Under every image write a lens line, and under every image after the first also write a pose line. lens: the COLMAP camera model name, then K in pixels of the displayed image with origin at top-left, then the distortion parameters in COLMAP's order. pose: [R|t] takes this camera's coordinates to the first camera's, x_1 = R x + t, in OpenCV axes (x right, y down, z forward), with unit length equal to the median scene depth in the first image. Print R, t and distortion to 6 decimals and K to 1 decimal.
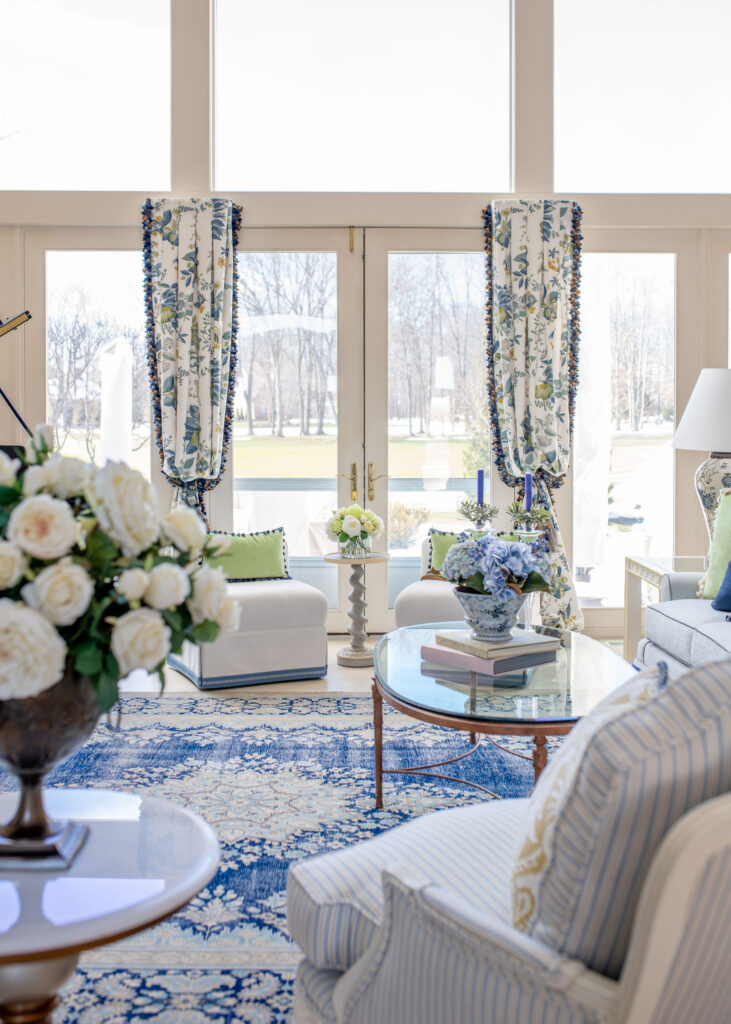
lens RADIAL K [[1119.3, 0, 412.9], [0, 1119.3, 468.2], [0, 0, 1]] dist [-0.030358, 0.000000]
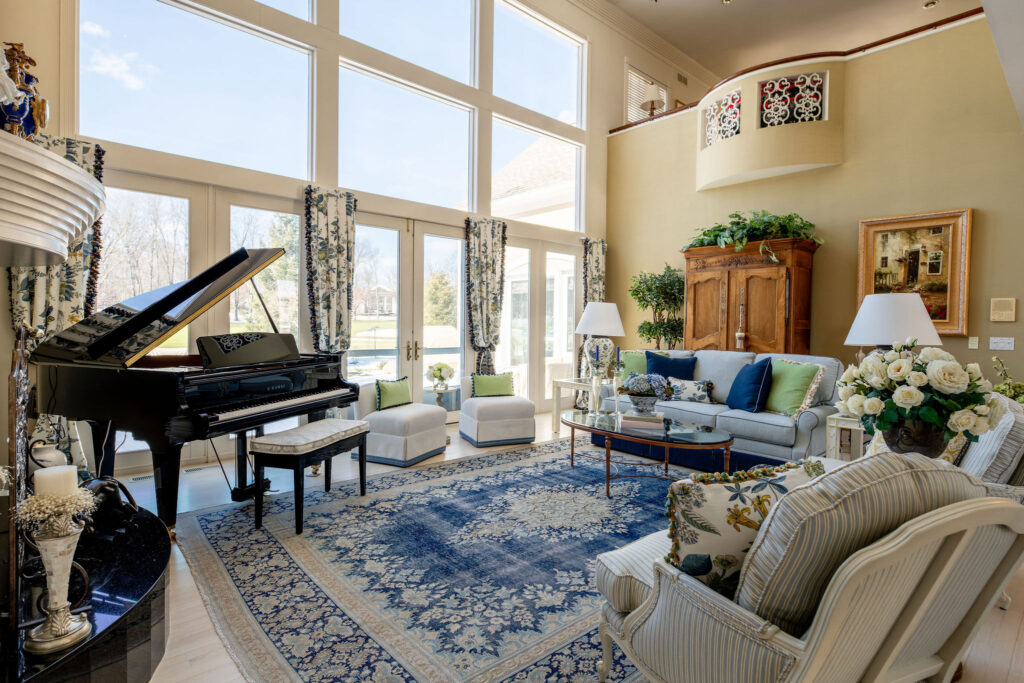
lens RADIAL K [[520.1, 0, 520.2], [0, 520.1, 329.5], [0, 0, 1]] dist [0.027698, 0.000521]
pose [[0.756893, 0.001638, 0.653536, -0.509748], [0.006109, 0.999935, -0.009581, -0.015308], [-0.653510, 0.011244, 0.756834, 0.200044]]
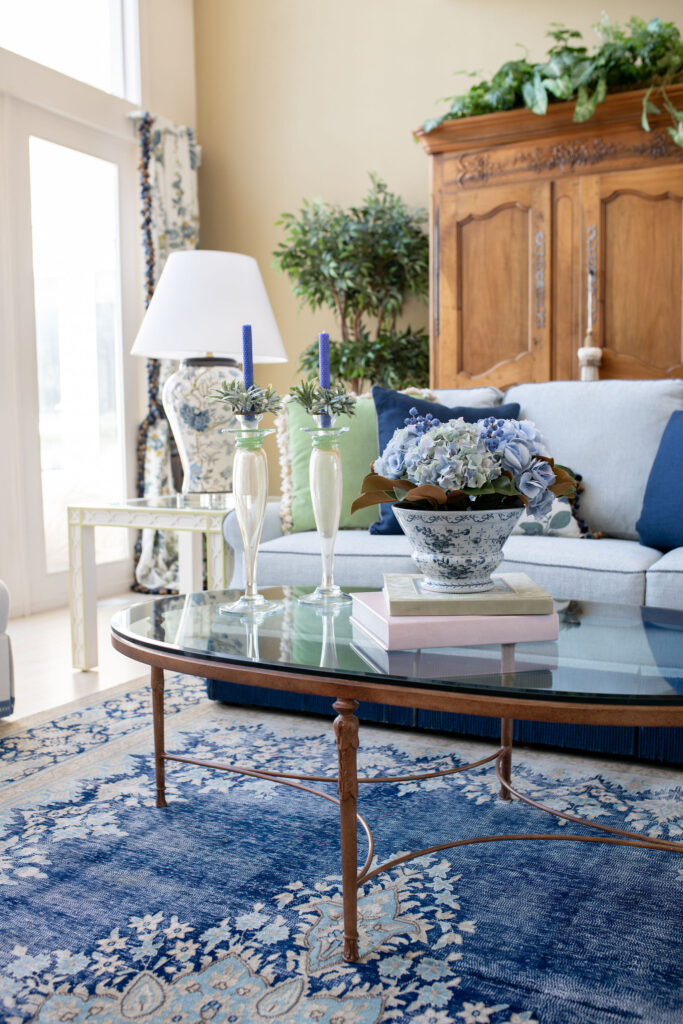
lens RADIAL K [[979.6, 0, 348.6], [0, 979.6, 506.1], [0, 0, 1]] dist [-0.037362, 0.000000]
pose [[0.488301, -0.074341, 0.869503, -0.243264], [0.039503, 0.997227, 0.063077, 0.040571], [-0.871780, 0.003548, 0.489884, 0.474563]]
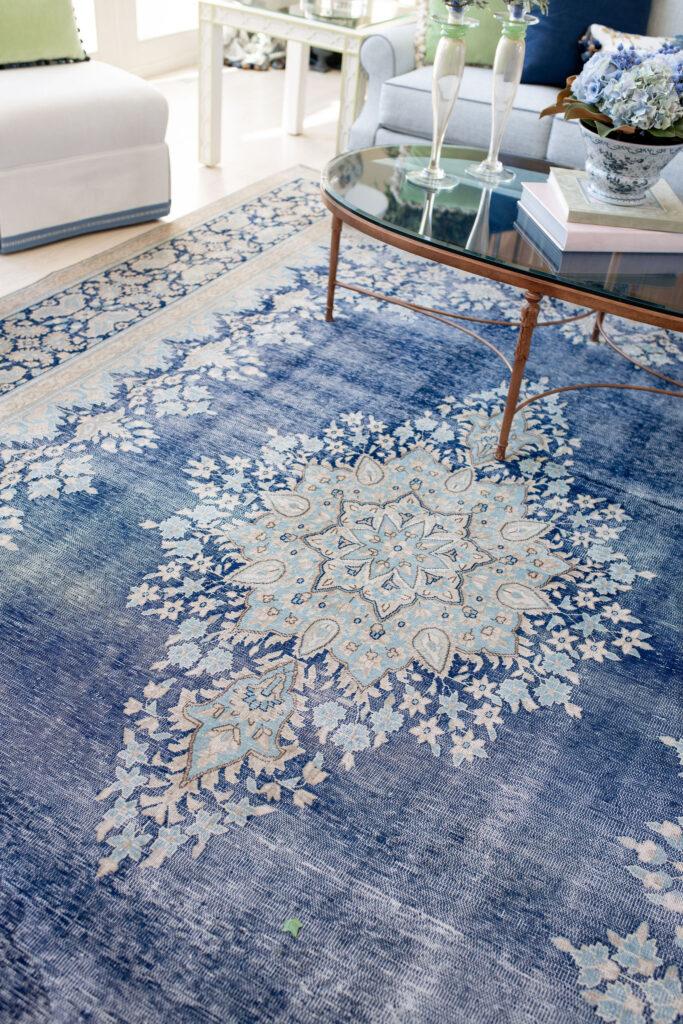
lens RADIAL K [[979.6, 0, 350.8], [0, 979.6, 516.1], [0, 0, 1]] dist [-0.037362, 0.000000]
pose [[0.500546, -0.488851, 0.714477, -0.341641], [-0.058880, 0.804173, 0.591472, -0.028002], [-0.863705, -0.338128, 0.373742, 0.499125]]
